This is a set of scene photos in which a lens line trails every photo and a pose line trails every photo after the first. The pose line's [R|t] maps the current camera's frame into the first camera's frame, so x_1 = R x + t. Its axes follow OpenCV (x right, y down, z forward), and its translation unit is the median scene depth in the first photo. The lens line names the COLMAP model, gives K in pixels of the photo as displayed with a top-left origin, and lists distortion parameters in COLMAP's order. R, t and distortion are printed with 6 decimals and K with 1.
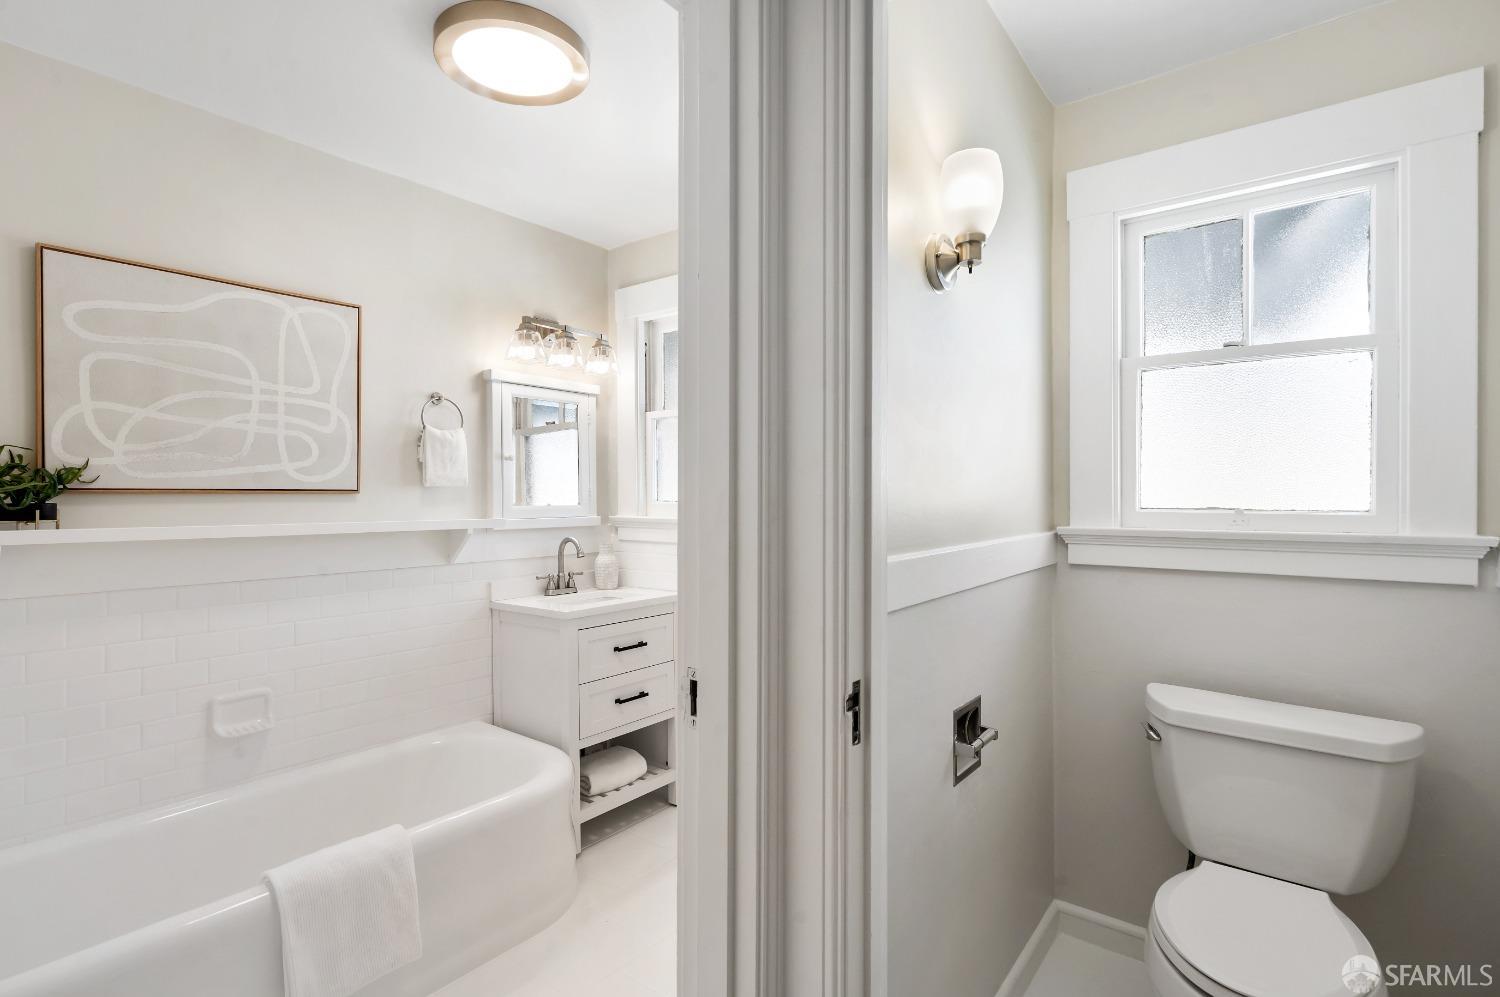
lens RADIAL K [[724.2, 0, 754.7], [0, 724.2, 505.1], [0, 0, 1]] dist [-0.016587, 0.003849]
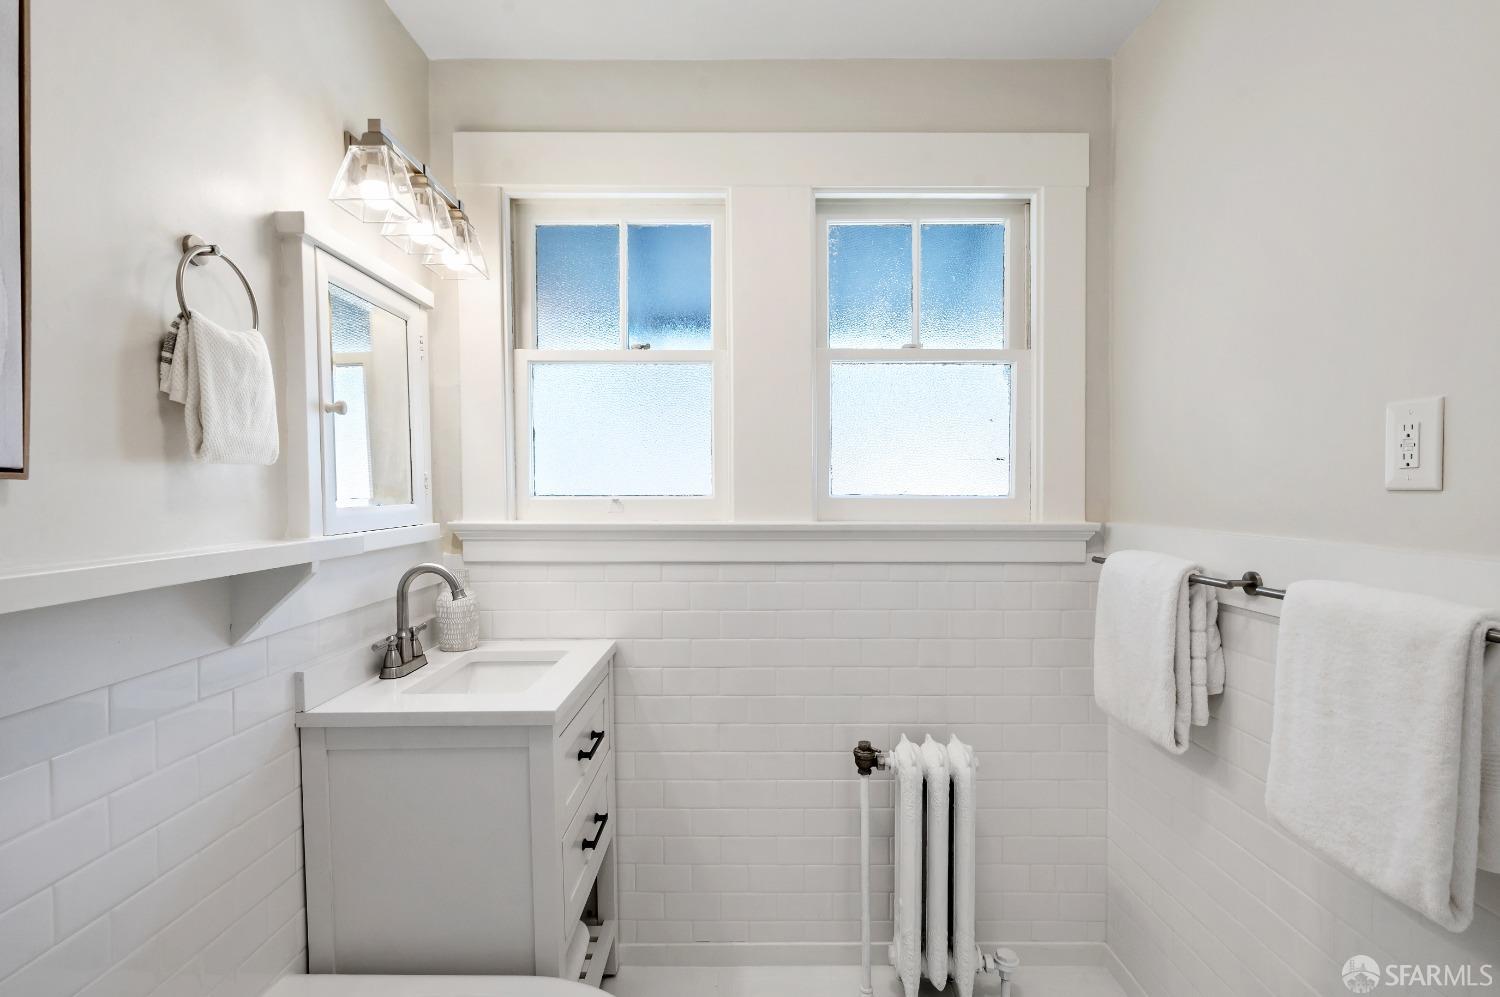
lens RADIAL K [[724.2, 0, 748.1], [0, 724.2, 508.8], [0, 0, 1]] dist [-0.016587, 0.003849]
pose [[0.790877, -0.020554, 0.611631, -0.449904], [0.010245, 0.999740, 0.020350, -0.005836], [-0.611890, -0.009828, 0.790882, 0.489075]]
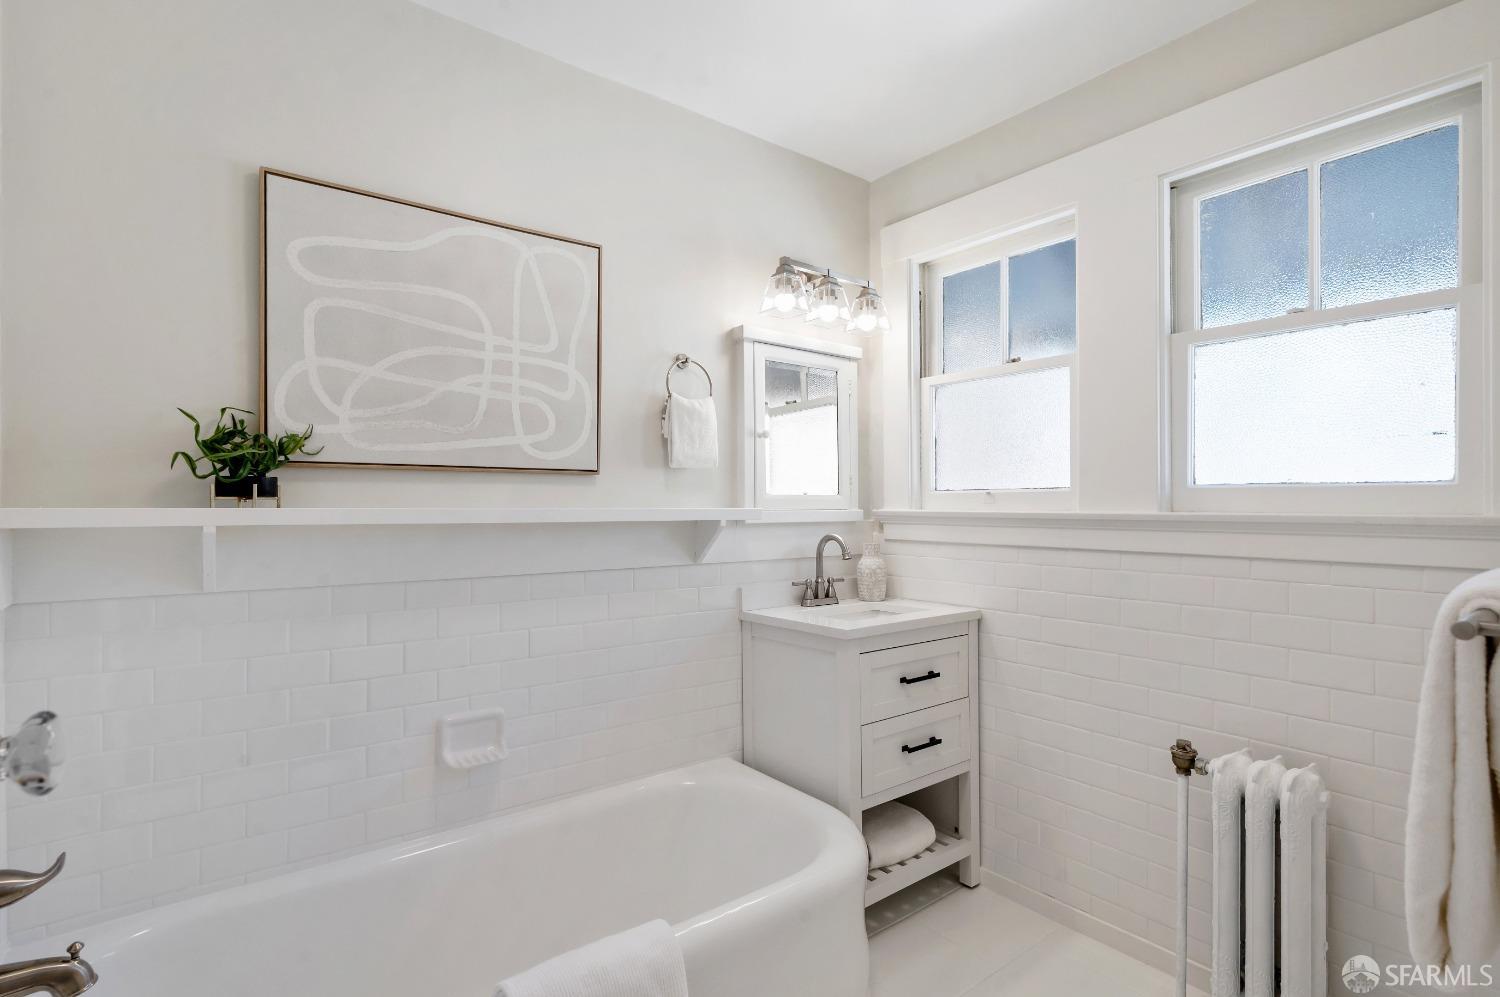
lens RADIAL K [[724.2, 0, 742.0], [0, 724.2, 512.7], [0, 0, 1]] dist [-0.016587, 0.003849]
pose [[0.965514, 0.000816, -0.260350, -0.163165], [-0.002001, 0.999989, -0.004284, 0.027660], [0.260344, 0.004657, 0.965505, 0.227850]]
